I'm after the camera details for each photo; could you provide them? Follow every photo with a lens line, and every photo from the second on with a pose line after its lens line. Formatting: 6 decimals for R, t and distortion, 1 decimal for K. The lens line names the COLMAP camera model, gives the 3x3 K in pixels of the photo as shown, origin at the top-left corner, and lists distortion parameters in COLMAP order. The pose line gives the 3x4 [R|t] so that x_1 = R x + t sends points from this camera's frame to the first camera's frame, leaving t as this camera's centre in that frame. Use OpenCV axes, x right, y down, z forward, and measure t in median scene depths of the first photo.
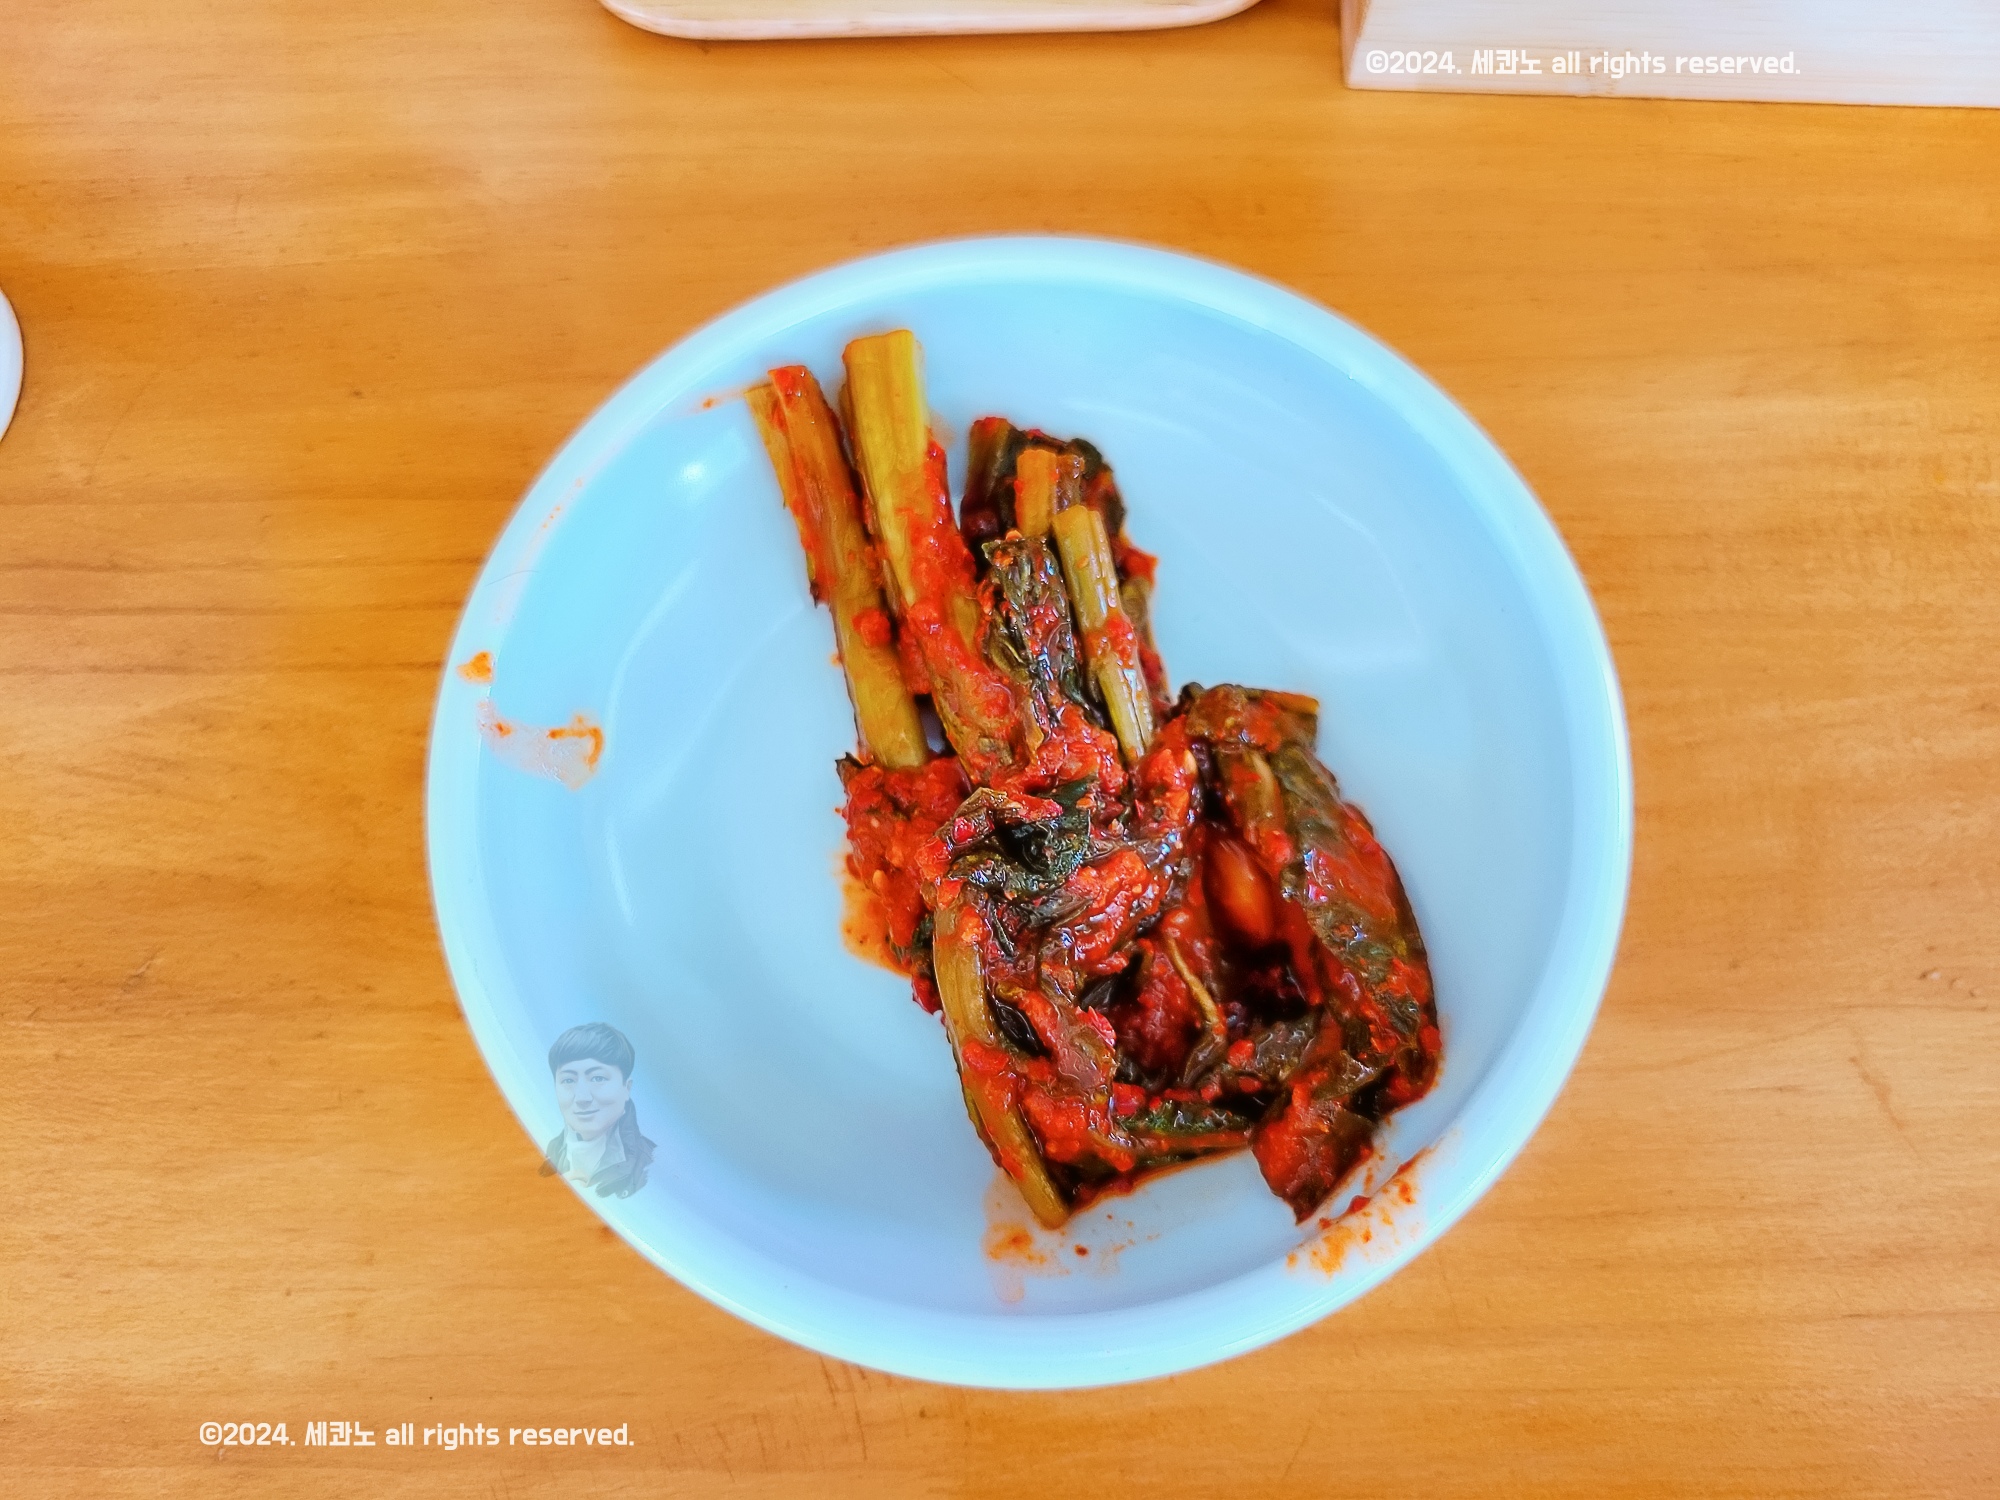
lens RADIAL K [[1734.0, 0, 1000.0], [0, 1734.0, 750.0], [0, 0, 1]] dist [-0.037903, 0.007937]
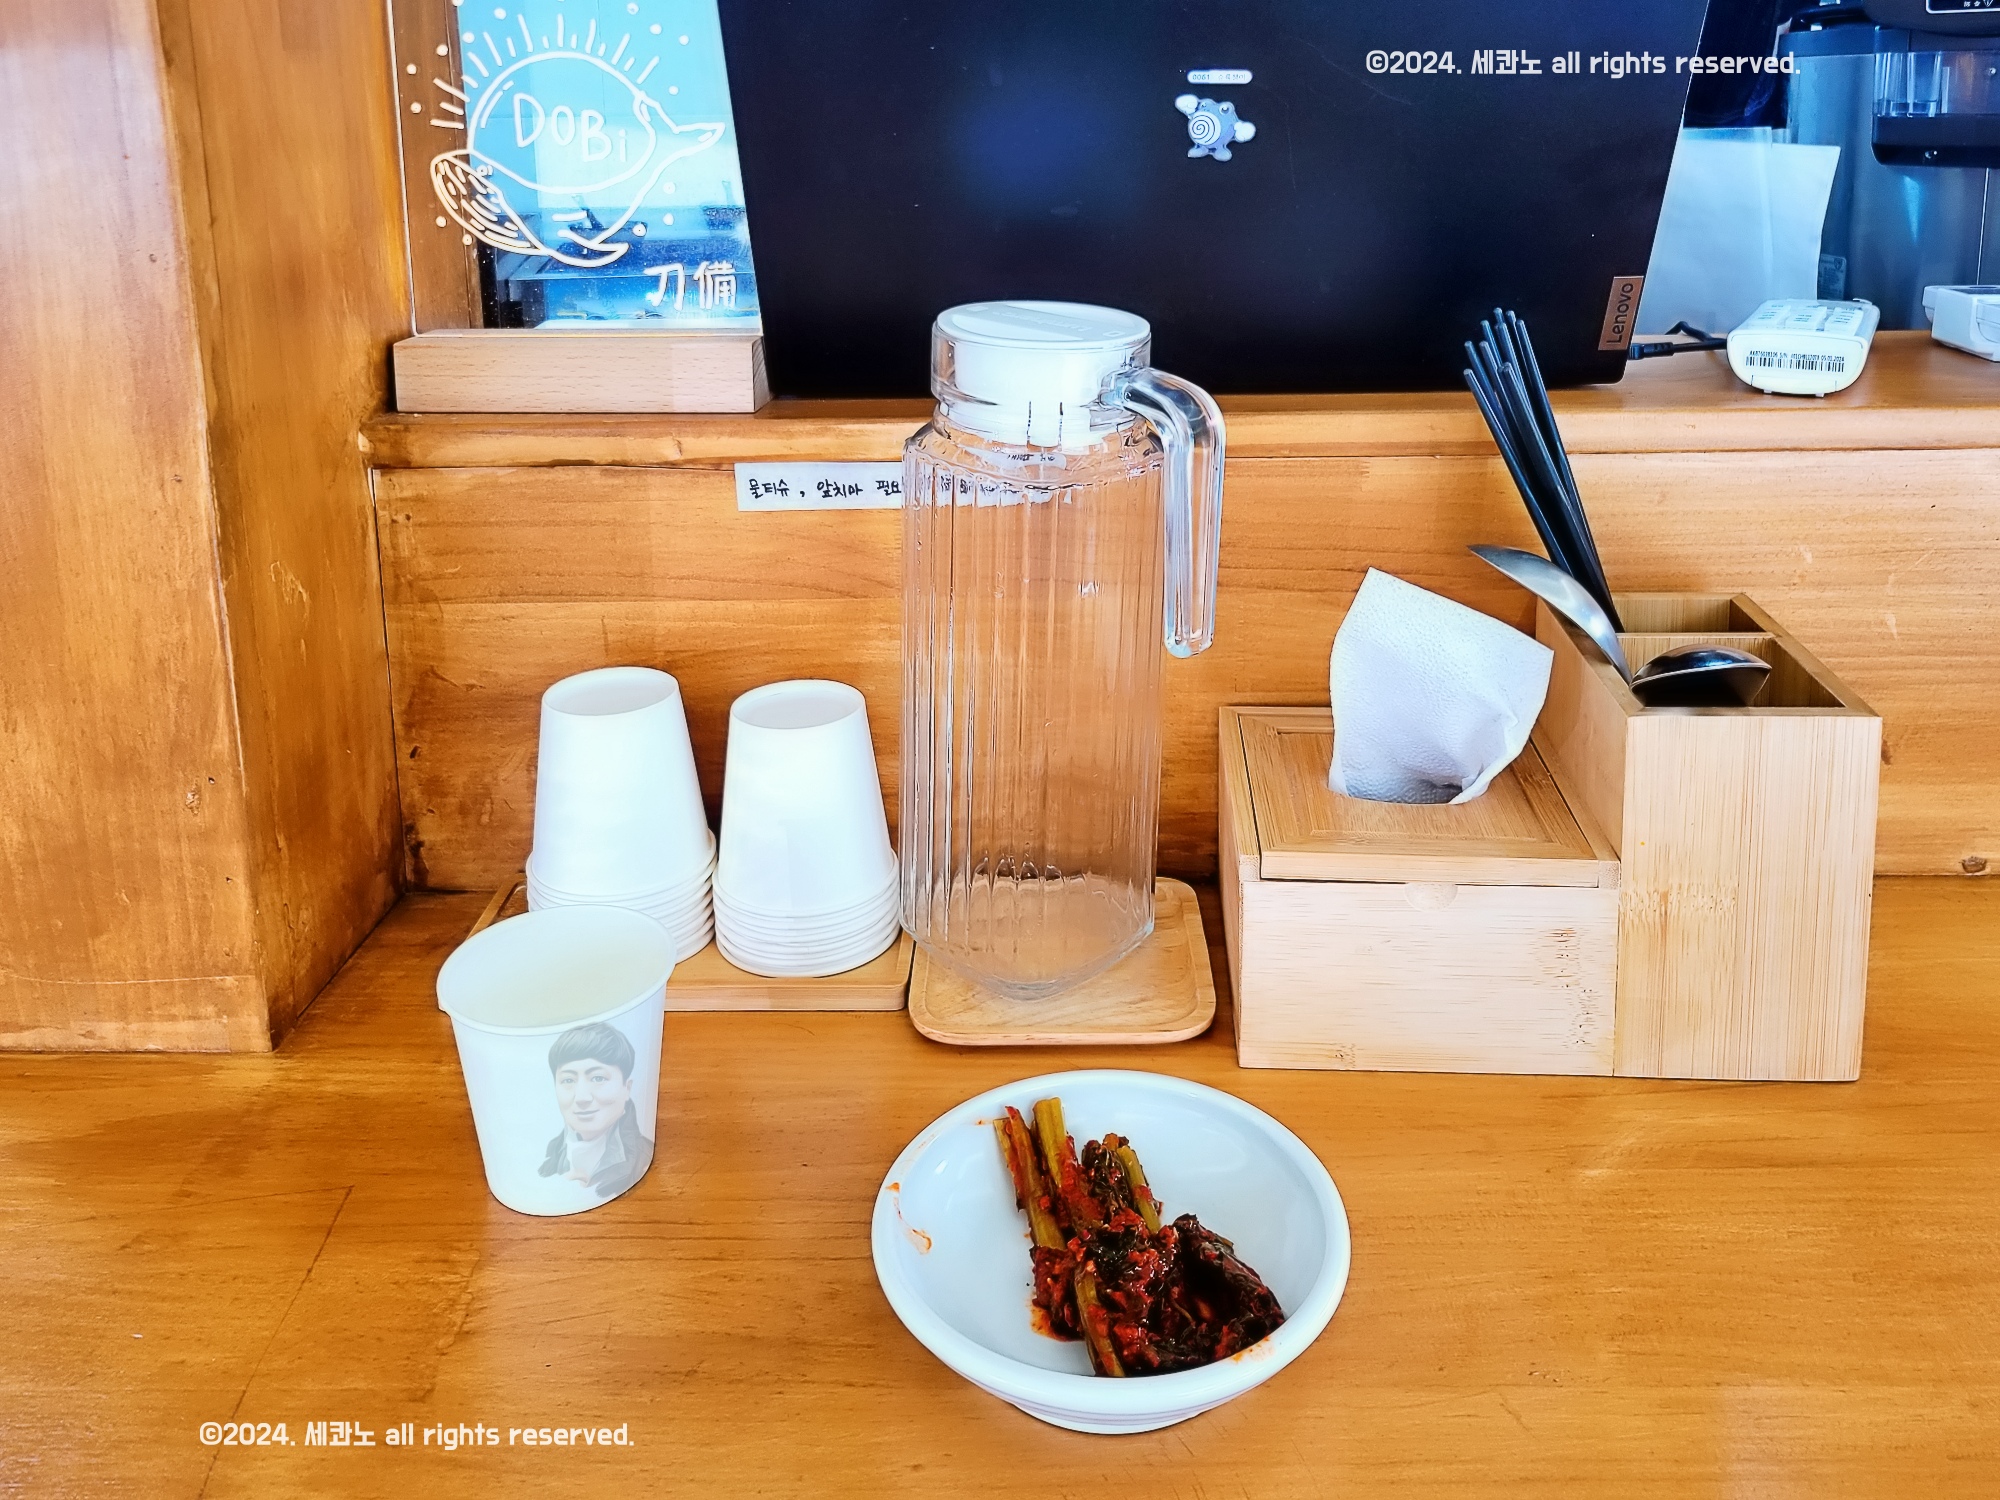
lens RADIAL K [[1425.2, 0, 1021.8], [0, 1425.2, 749.5], [0, 0, 1]] dist [0.004609, 0.008588]
pose [[0.999704, 0.013027, -0.020528, -0.072034], [-0.023821, 0.693840, -0.719735, 0.892001], [0.004867, 0.720012, 0.693945, -0.807058]]
